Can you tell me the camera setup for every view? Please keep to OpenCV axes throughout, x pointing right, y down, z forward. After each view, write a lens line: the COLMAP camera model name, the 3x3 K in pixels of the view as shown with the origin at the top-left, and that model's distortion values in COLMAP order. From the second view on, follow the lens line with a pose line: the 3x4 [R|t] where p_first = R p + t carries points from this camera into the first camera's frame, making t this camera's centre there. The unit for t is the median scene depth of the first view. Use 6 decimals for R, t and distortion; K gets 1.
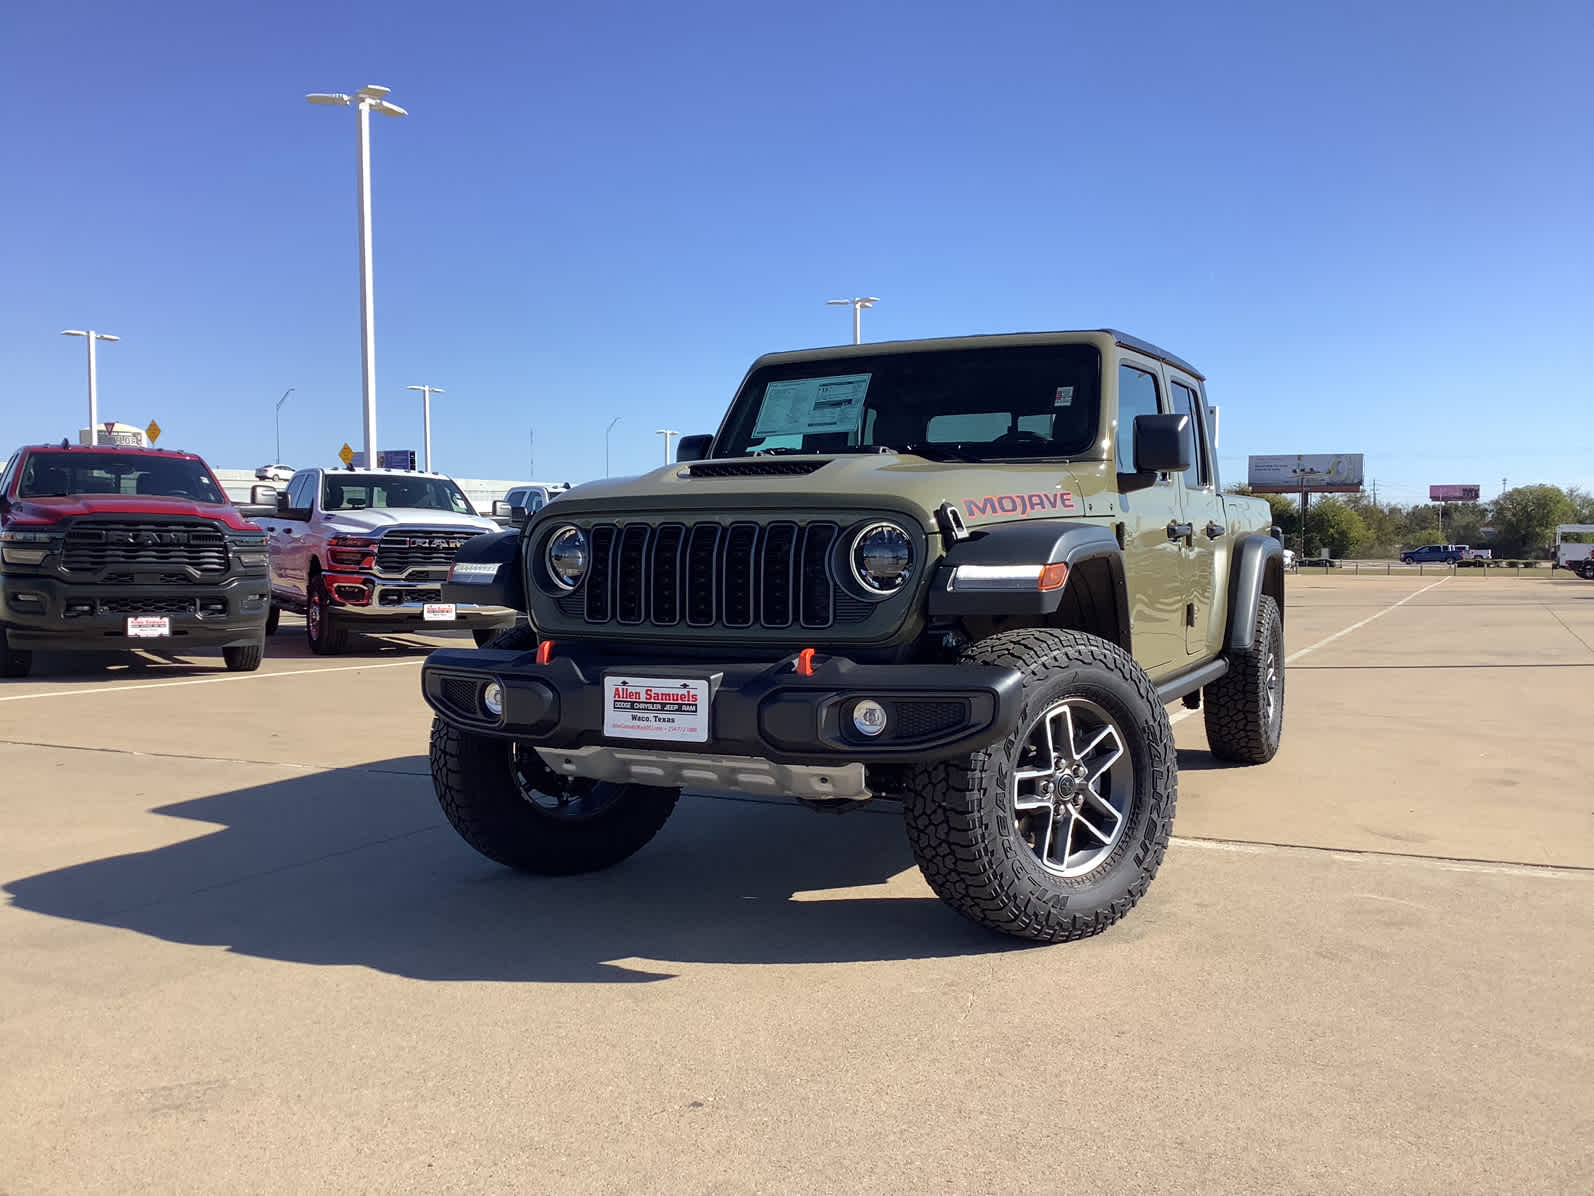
lens RADIAL K [[1427.3, 0, 830.1], [0, 1427.3, 611.8], [0, 0, 1]] dist [0.100601, -0.165348]
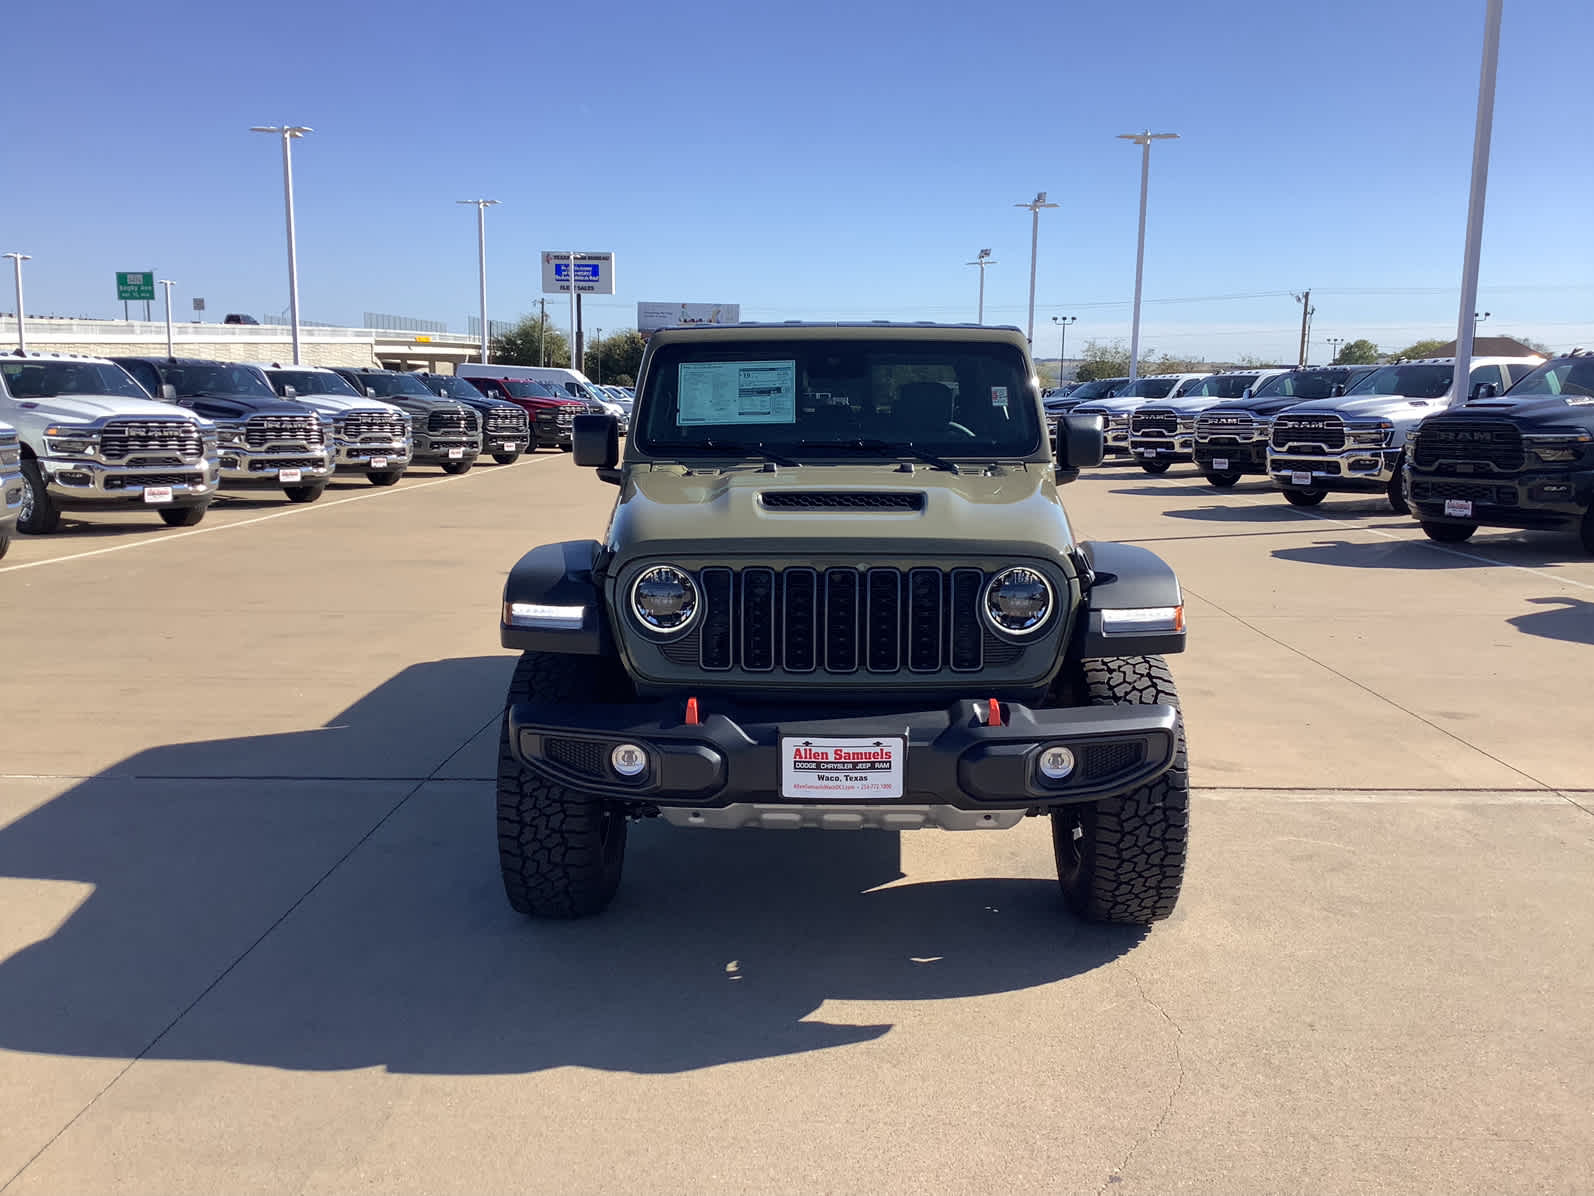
lens RADIAL K [[1427.3, 0, 813.3], [0, 1427.3, 609.2], [0, 0, 1]] dist [0.100601, -0.165348]
pose [[0.913782, -0.056220, 0.402295, -0.531704], [0.011320, 0.993516, 0.113130, -0.154346], [-0.406047, -0.098822, 0.908493, 0.105761]]
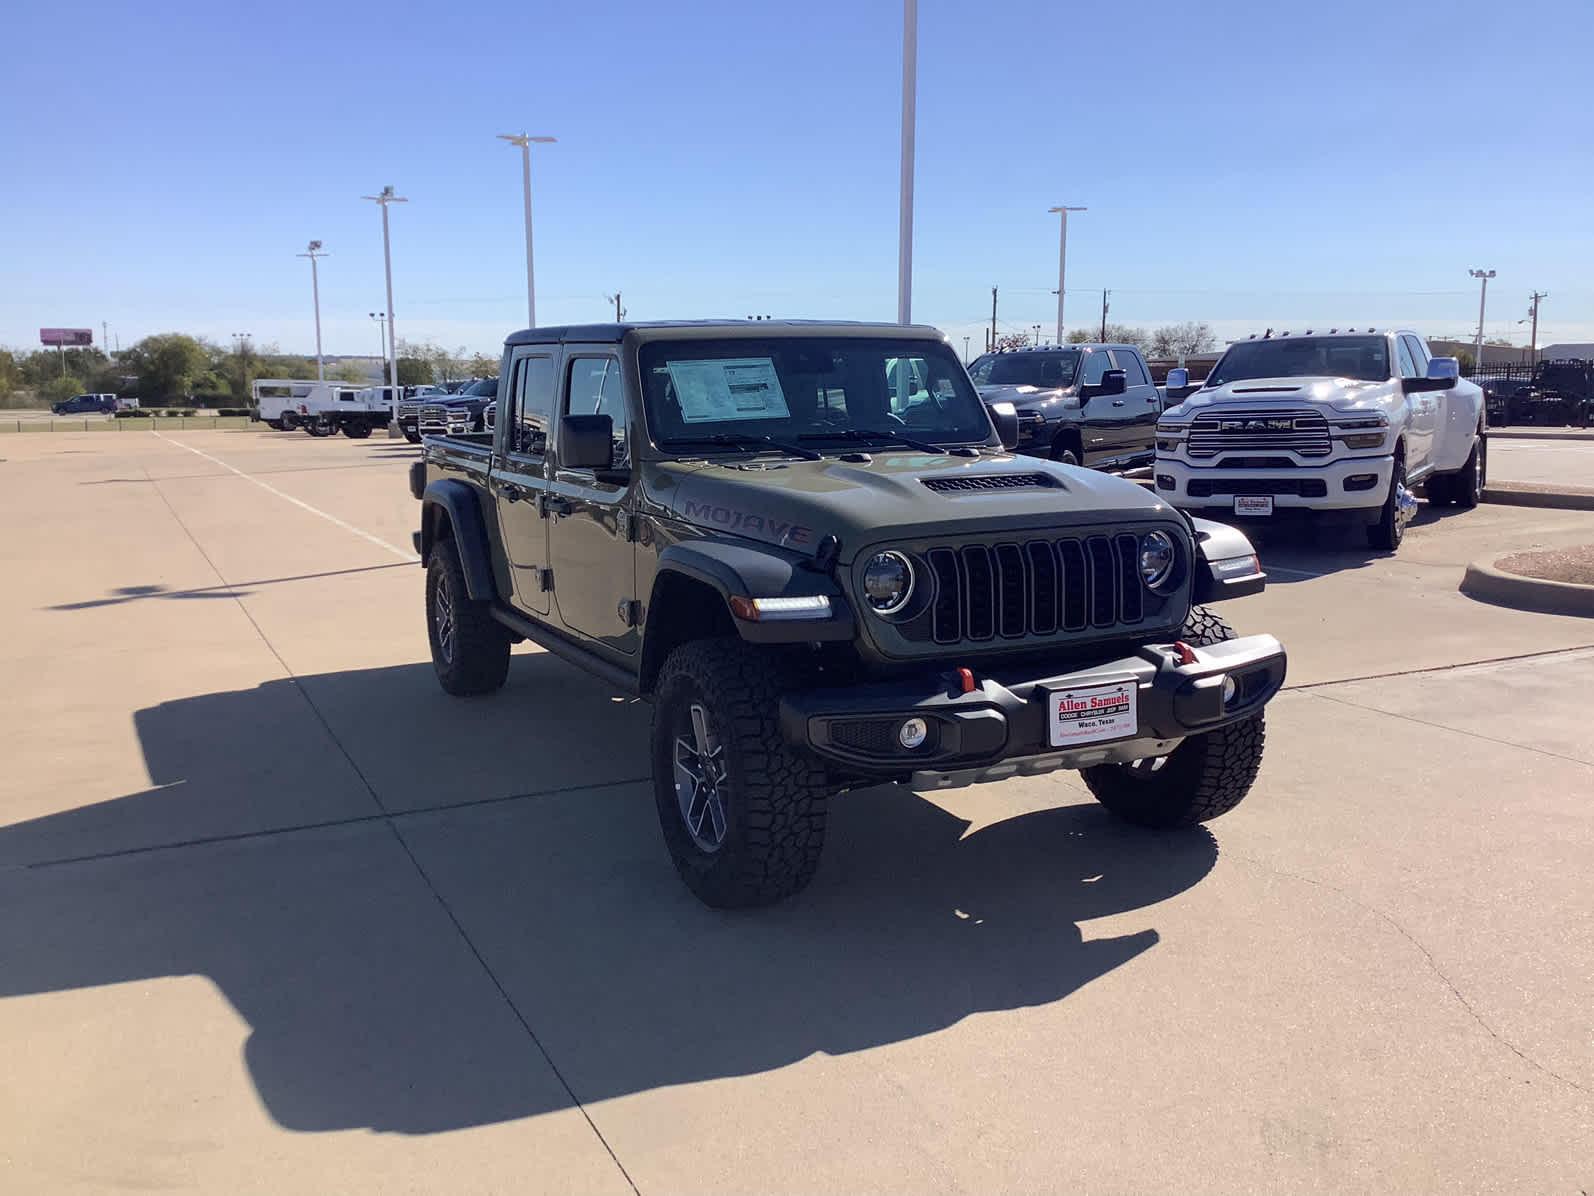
lens RADIAL K [[1427.3, 0, 796.8], [0, 1427.3, 604.6], [0, 0, 1]] dist [0.100601, -0.165348]
pose [[0.626015, -0.125698, 0.769613, -1.123986], [0.045264, 0.991116, 0.125057, -0.169708], [-0.778496, -0.043452, 0.626144, 0.466692]]
